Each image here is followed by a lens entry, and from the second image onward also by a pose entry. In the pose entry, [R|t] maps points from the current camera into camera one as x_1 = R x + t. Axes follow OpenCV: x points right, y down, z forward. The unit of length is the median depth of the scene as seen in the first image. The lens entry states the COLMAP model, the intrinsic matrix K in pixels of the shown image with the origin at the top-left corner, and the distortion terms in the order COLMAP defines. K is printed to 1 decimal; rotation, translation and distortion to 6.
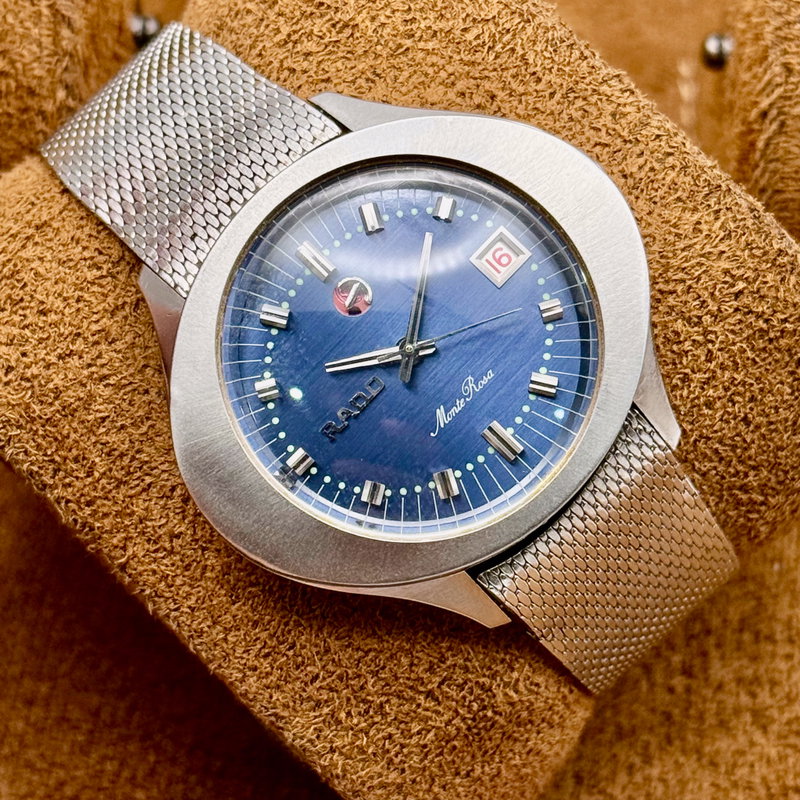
lens RADIAL K [[2874.2, 0, 400.0], [0, 2874.2, 400.0], [0, 0, 1]] dist [-0.394369, 2.530544]
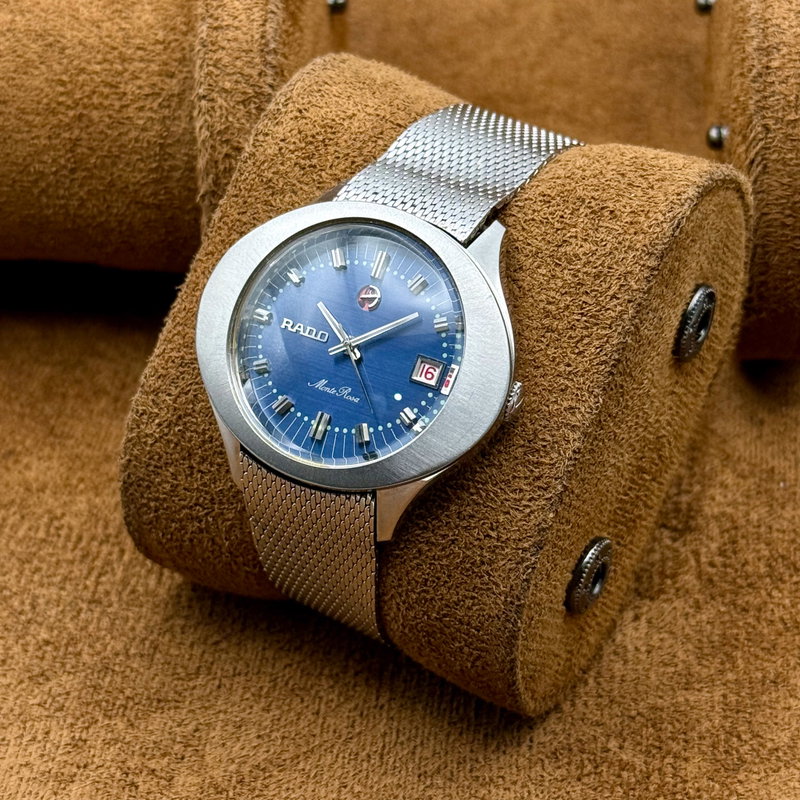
lens RADIAL K [[2411.1, 0, 400.0], [0, 2411.1, 400.0], [0, 0, 1]] dist [-0.558789, 0.605869]
pose [[0.357539, 0.879181, -0.314972, 0.425132], [-0.840740, 0.449852, 0.301311, -0.397153], [0.406598, 0.157079, 0.900002, -0.127390]]
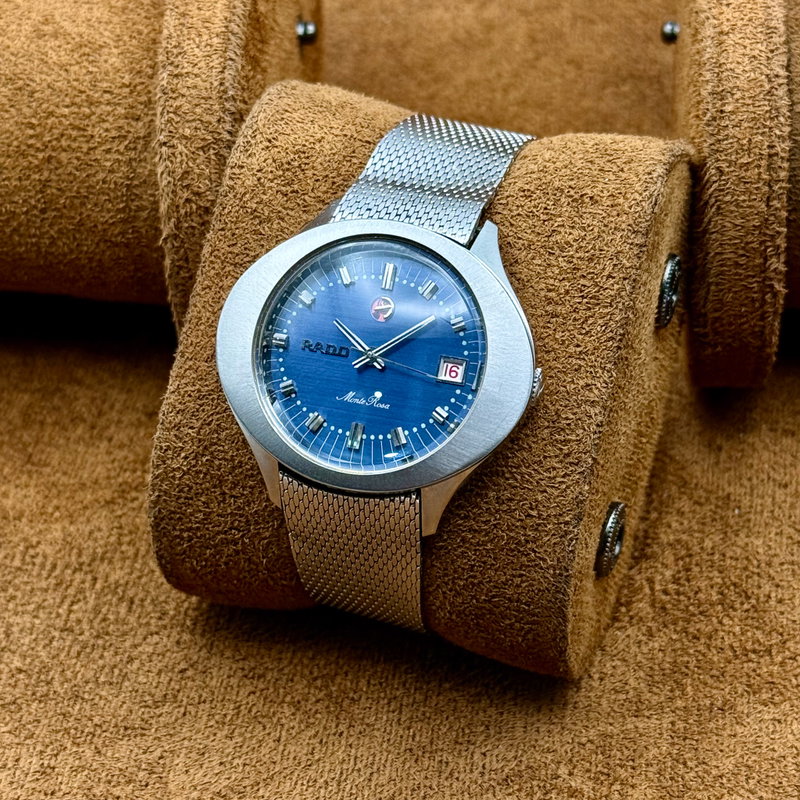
lens RADIAL K [[2411.1, 0, 400.0], [0, 2411.1, 400.0], [0, 0, 1]] dist [-0.558789, 0.605869]
pose [[0.516742, 0.818128, -0.252280, 0.357428], [-0.801636, 0.565821, 0.192939, -0.265657], [0.300594, 0.102537, 0.948224, -0.255636]]
